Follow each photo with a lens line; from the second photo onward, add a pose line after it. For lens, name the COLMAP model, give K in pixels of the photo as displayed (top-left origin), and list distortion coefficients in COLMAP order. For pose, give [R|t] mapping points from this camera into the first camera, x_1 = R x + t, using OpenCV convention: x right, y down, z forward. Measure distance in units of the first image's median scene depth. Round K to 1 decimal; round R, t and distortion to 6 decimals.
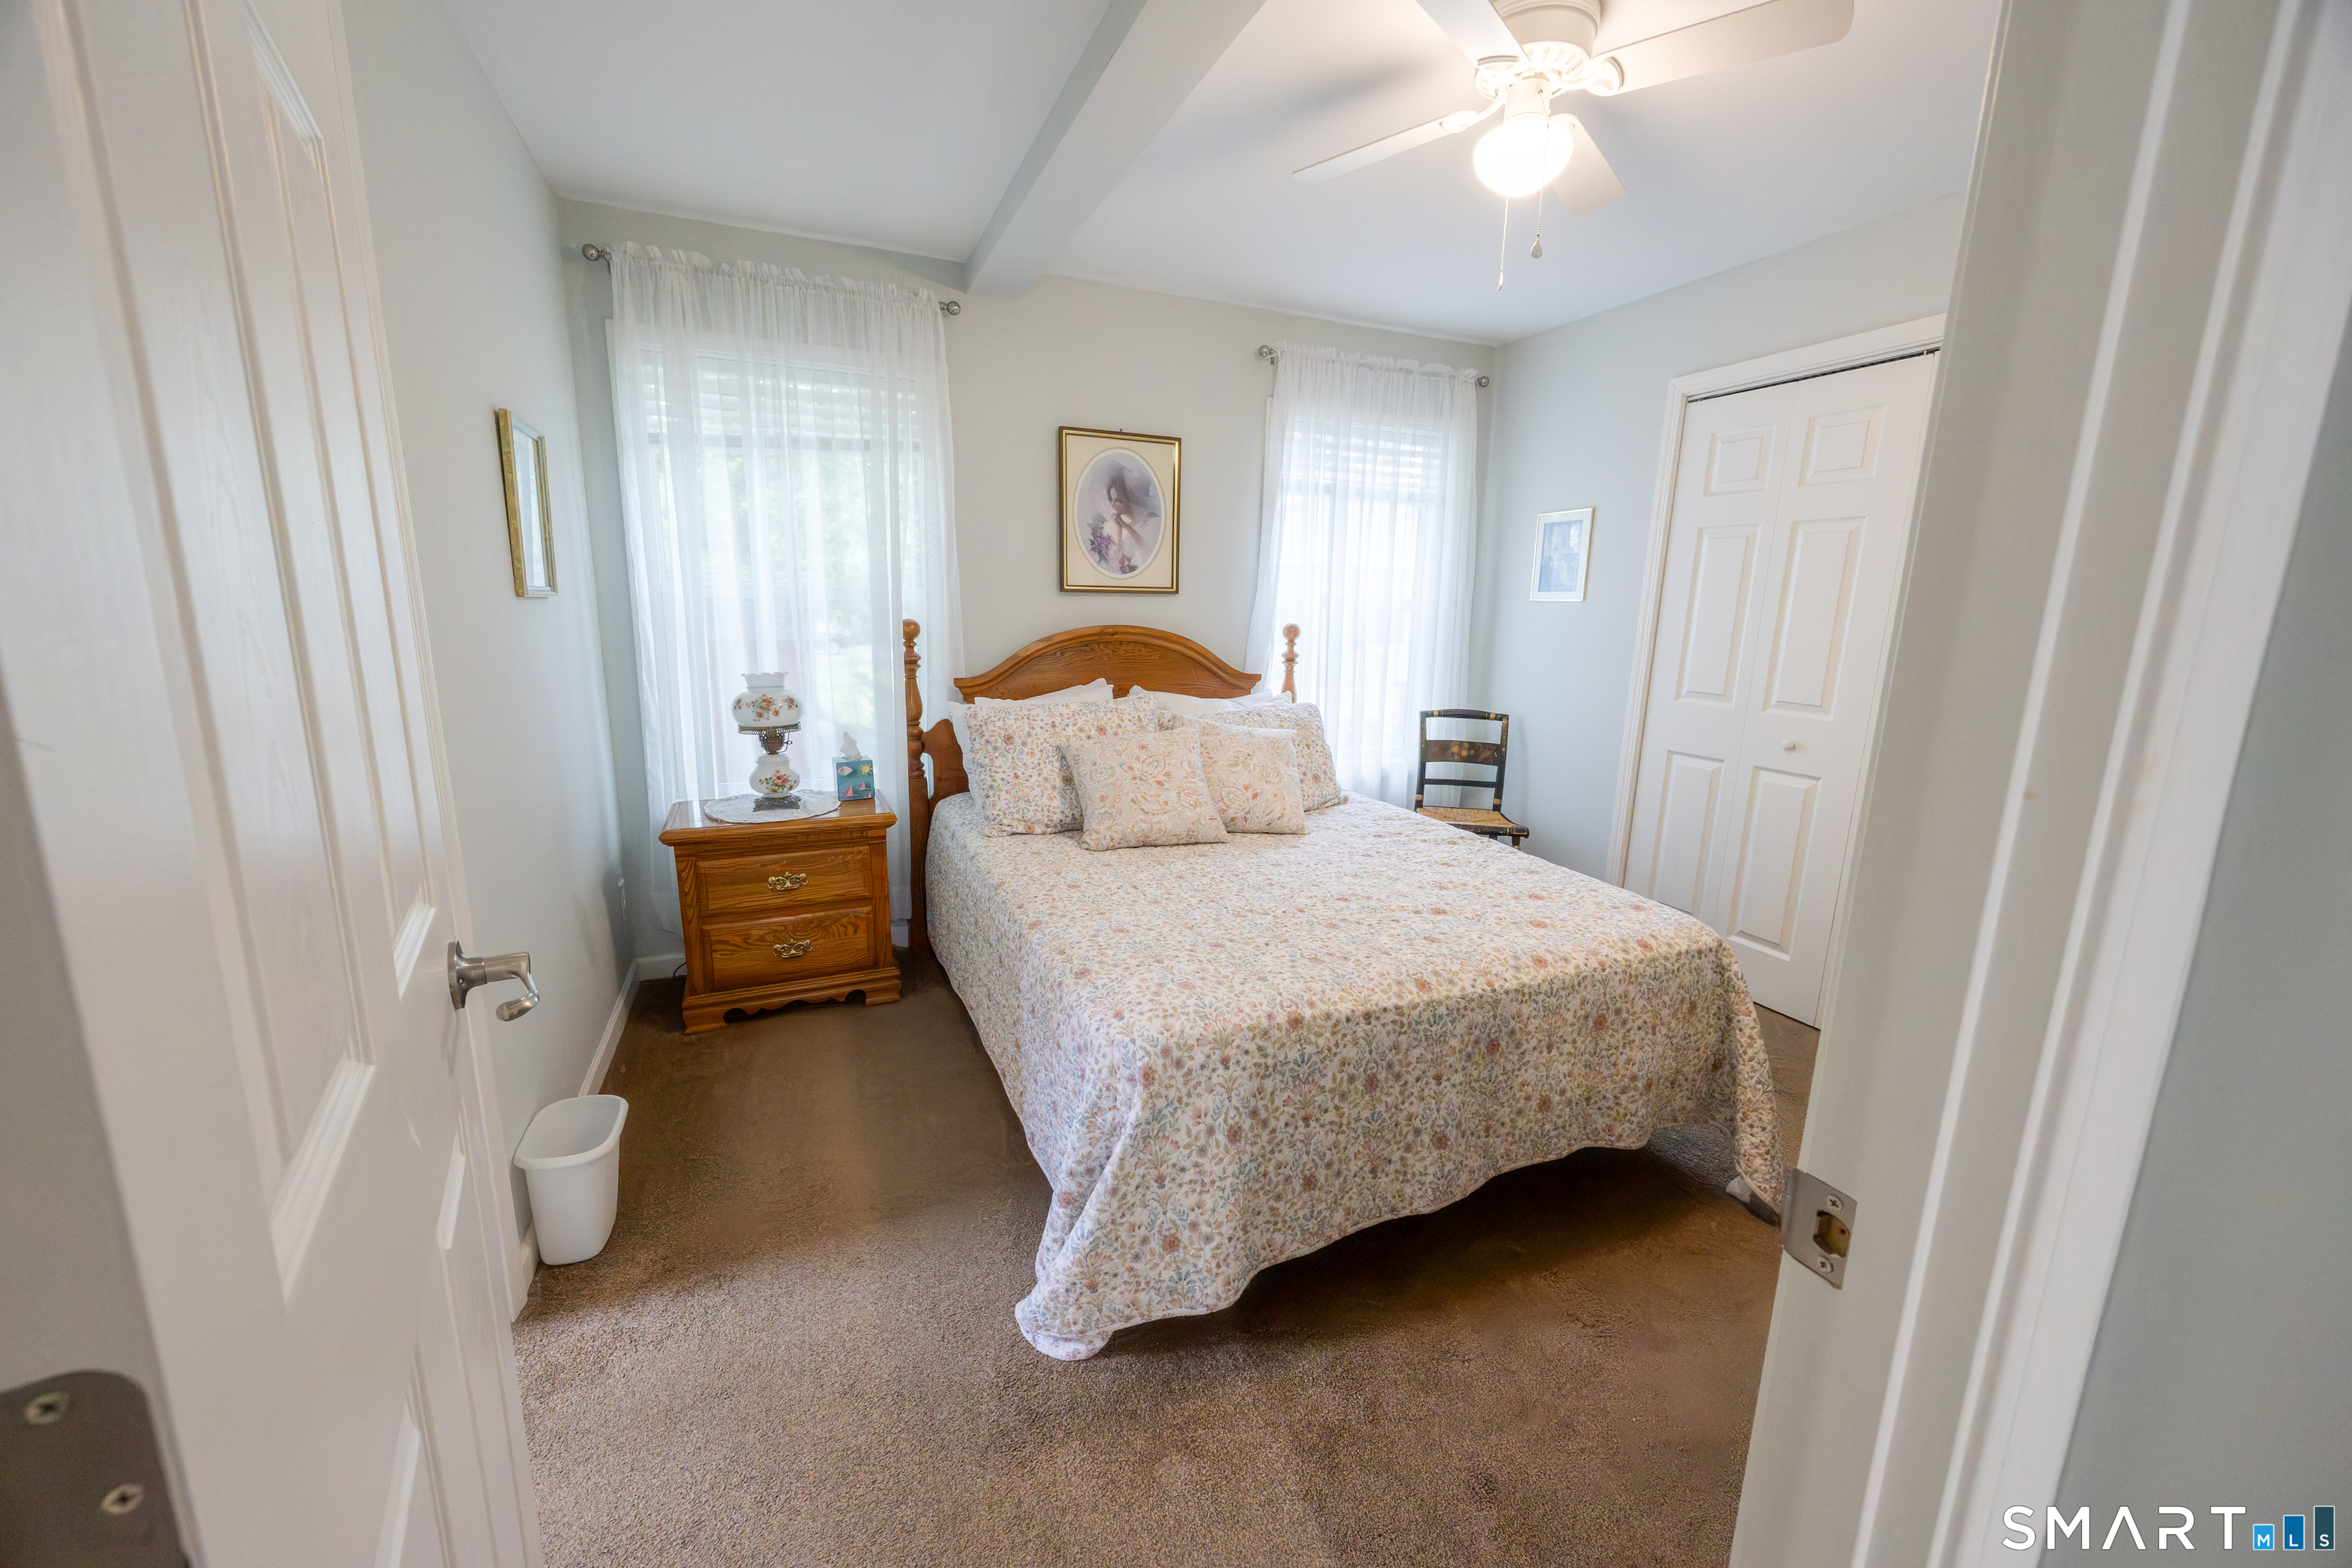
lens RADIAL K [[883.5, 0, 1183.5], [0, 883.5, 777.8], [0, 0, 1]] dist [-0.003548, -0.000081]
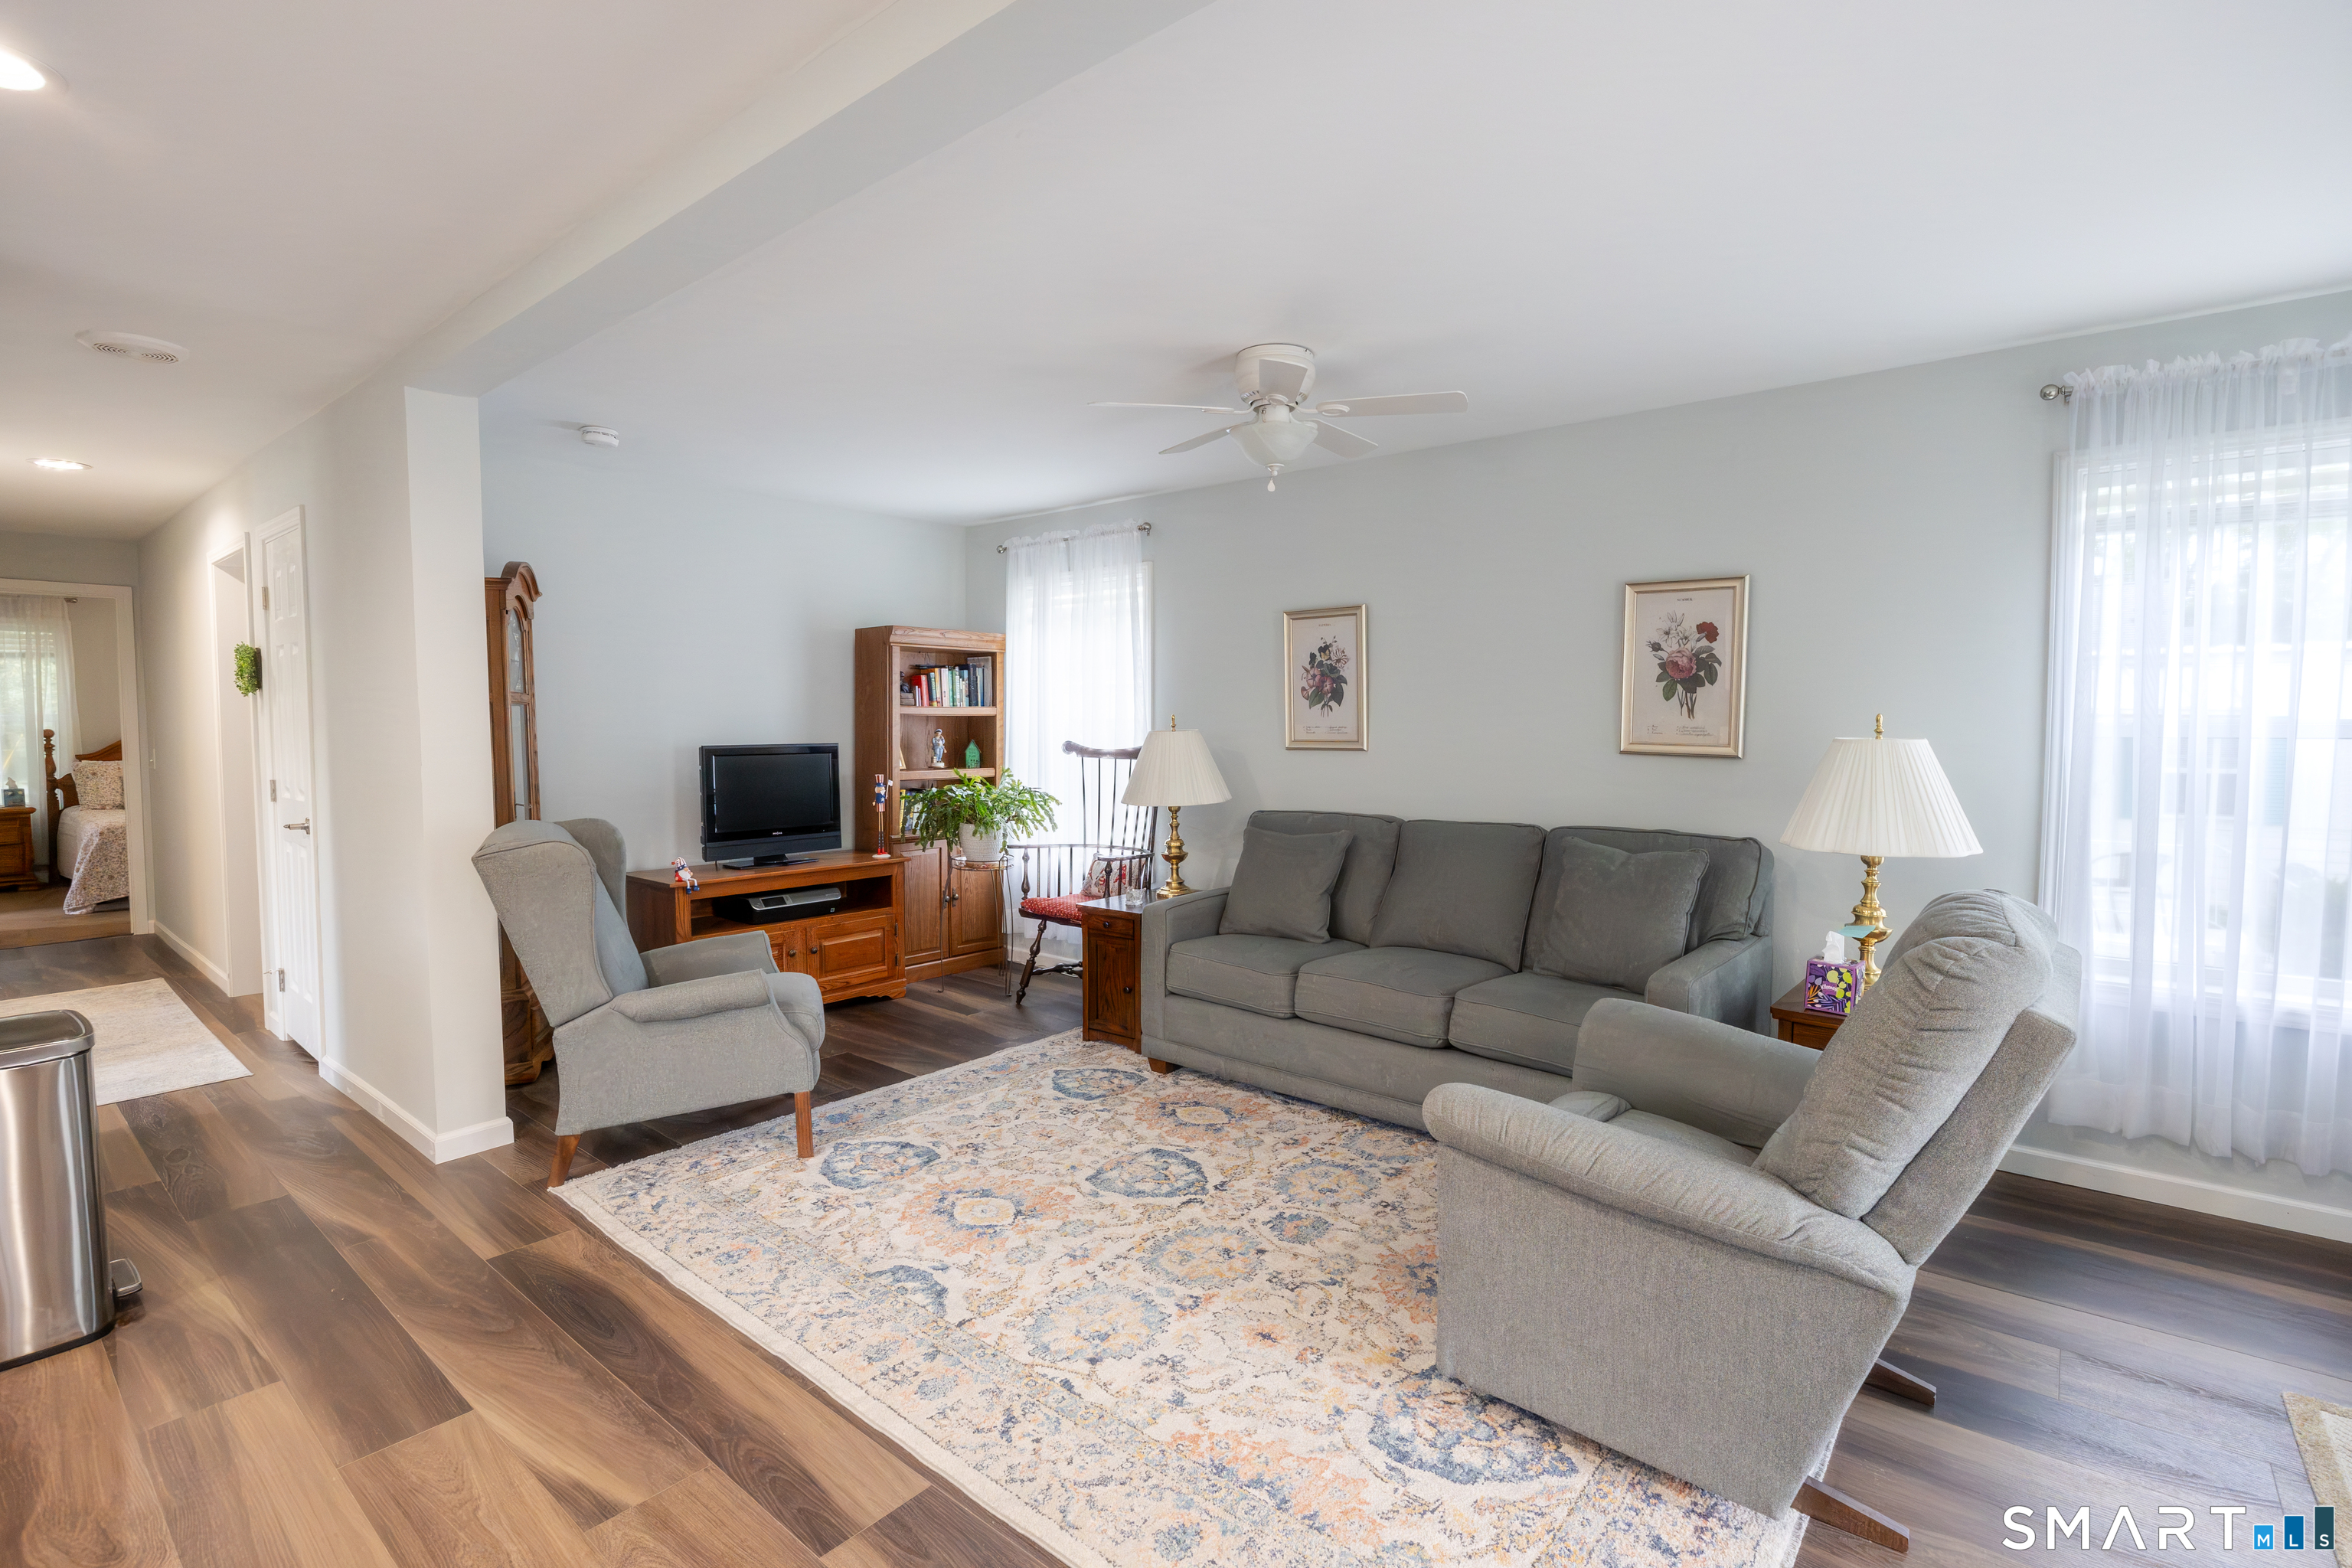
lens RADIAL K [[1088.9, 0, 1176.1], [0, 1088.9, 779.7], [0, 0, 1]] dist [-0.012300, 0.000910]
pose [[0.898312, -0.043723, 0.437176, 1.108528], [0.099029, 0.989580, -0.104517, 0.539273], [-0.428051, 0.137182, 0.893282, -2.758941]]
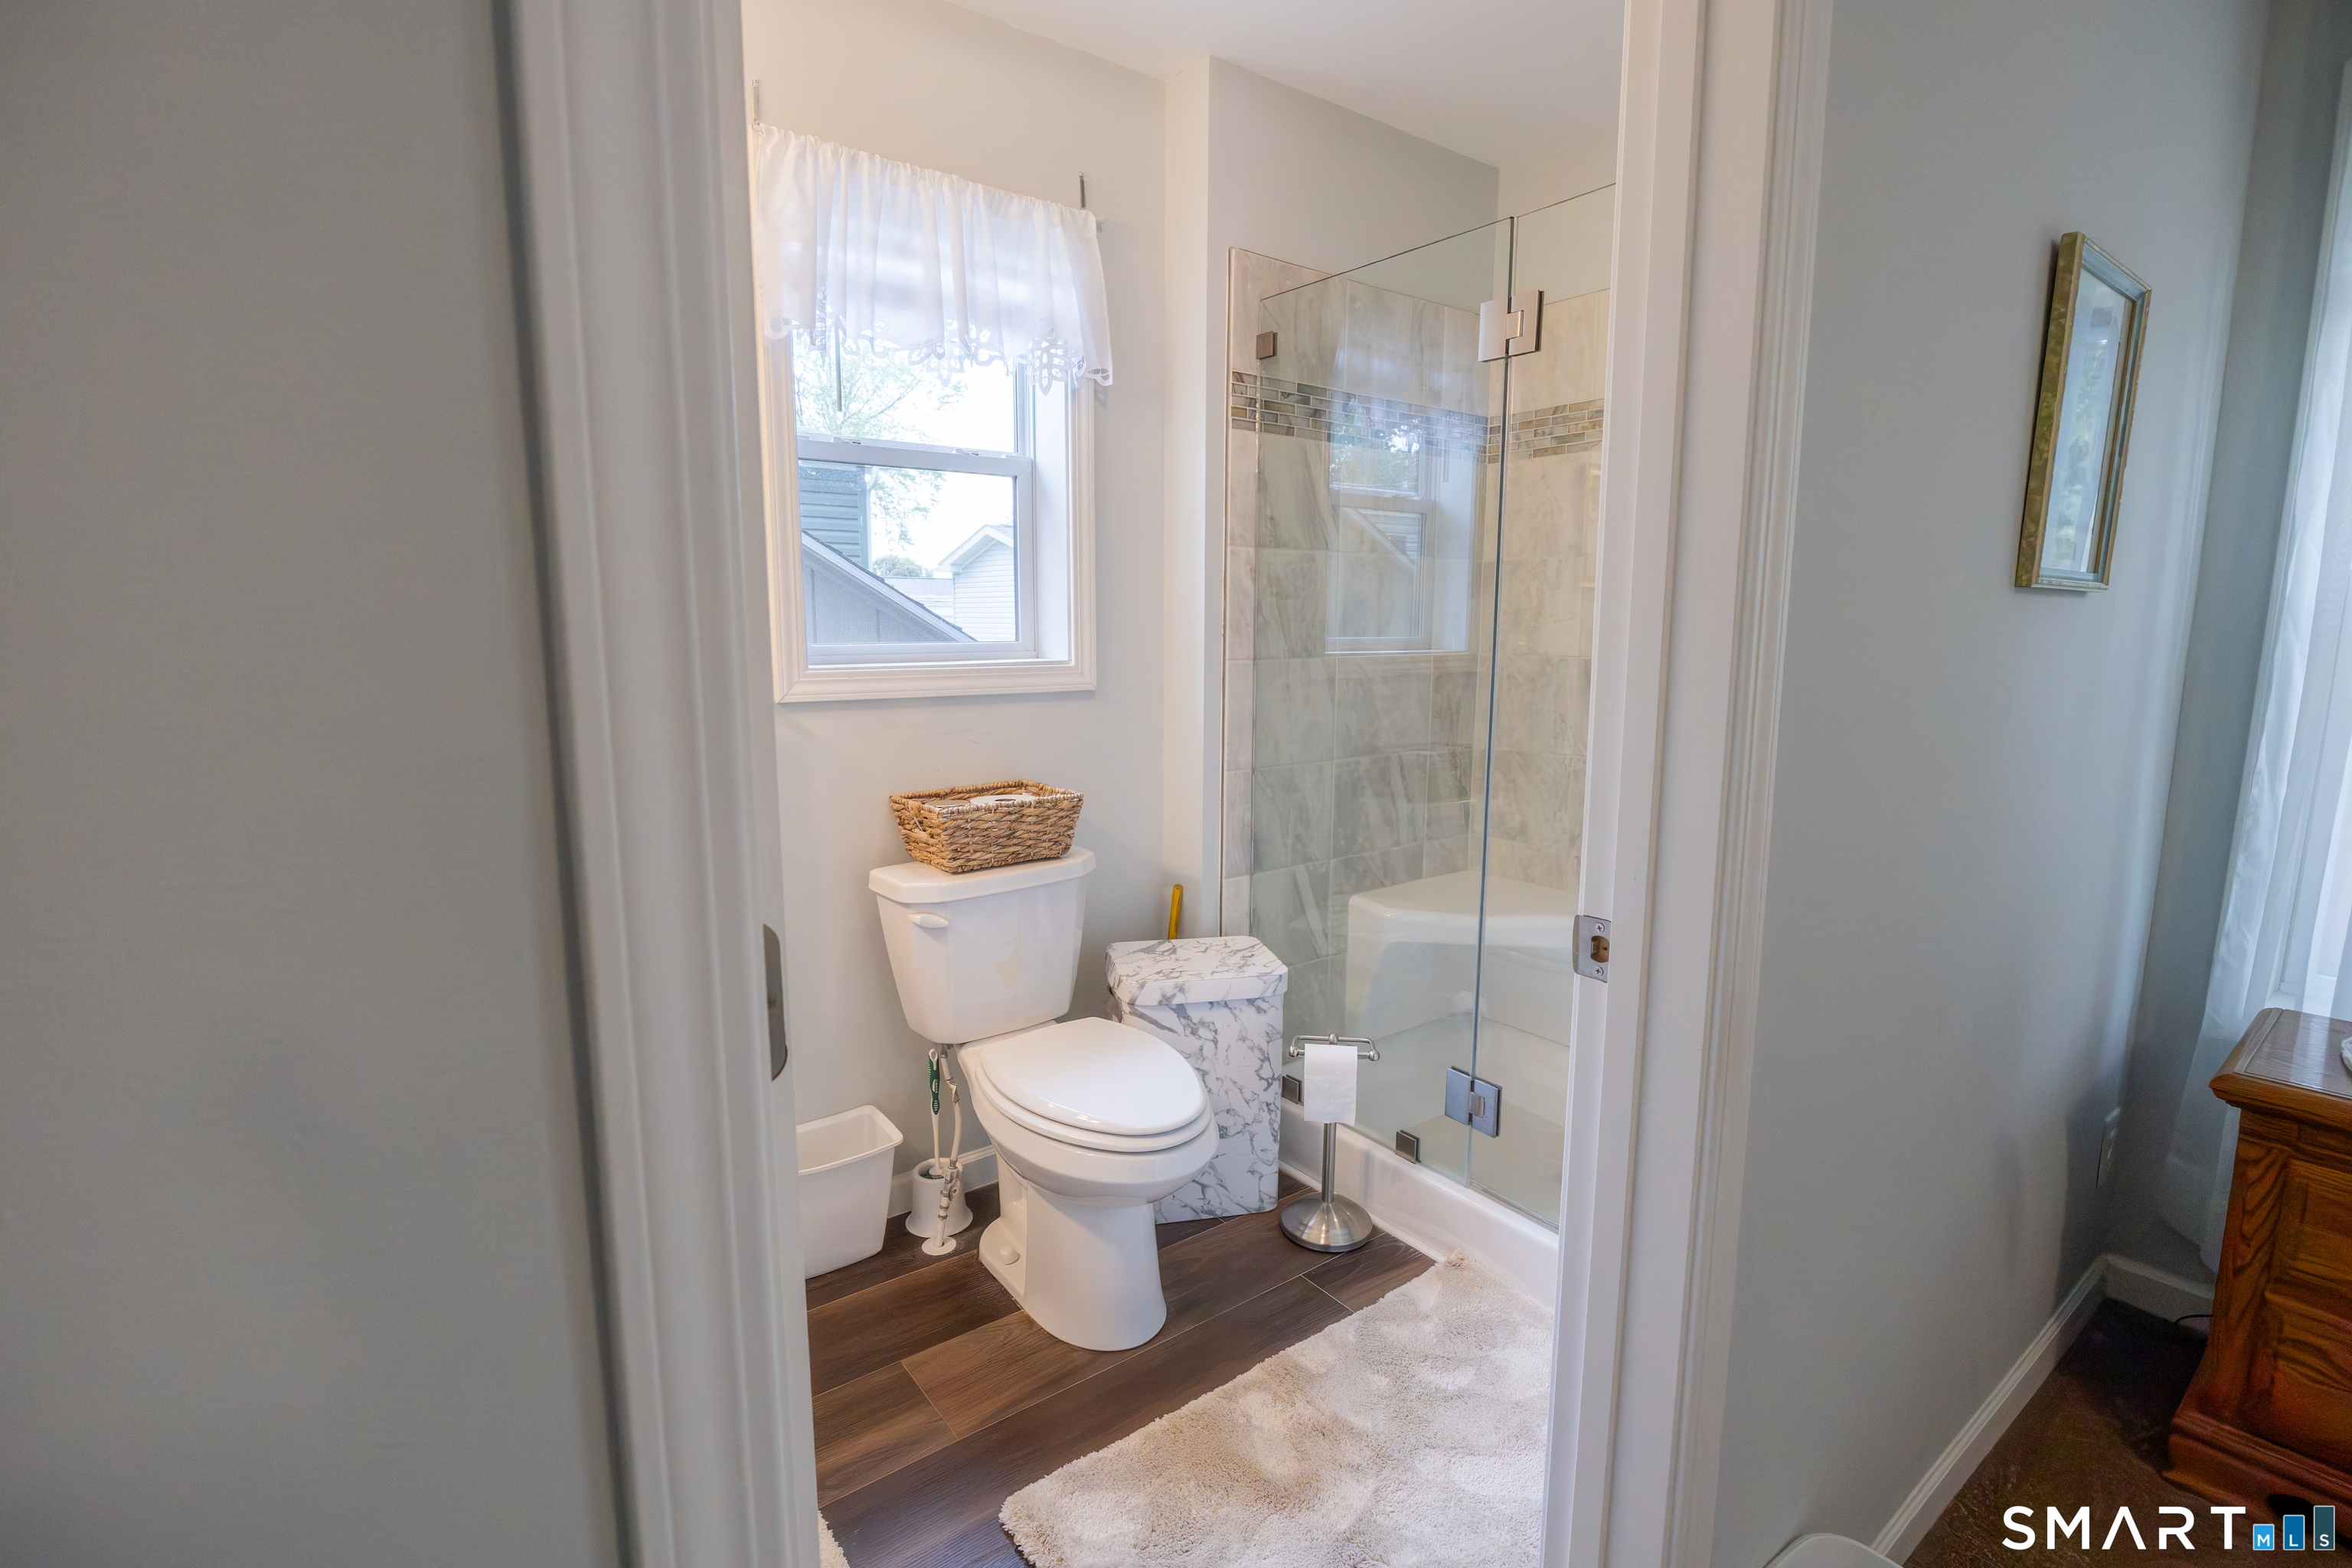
lens RADIAL K [[1088.9, 0, 1168.7], [0, 1088.9, 782.7], [0, 0, 1]] dist [-0.012300, 0.000910]
pose [[0.224588, 0.122619, -0.966708, -0.145740], [-0.182218, 0.979837, 0.081951, -0.031971], [0.957265, 0.157747, 0.242403, 0.240745]]
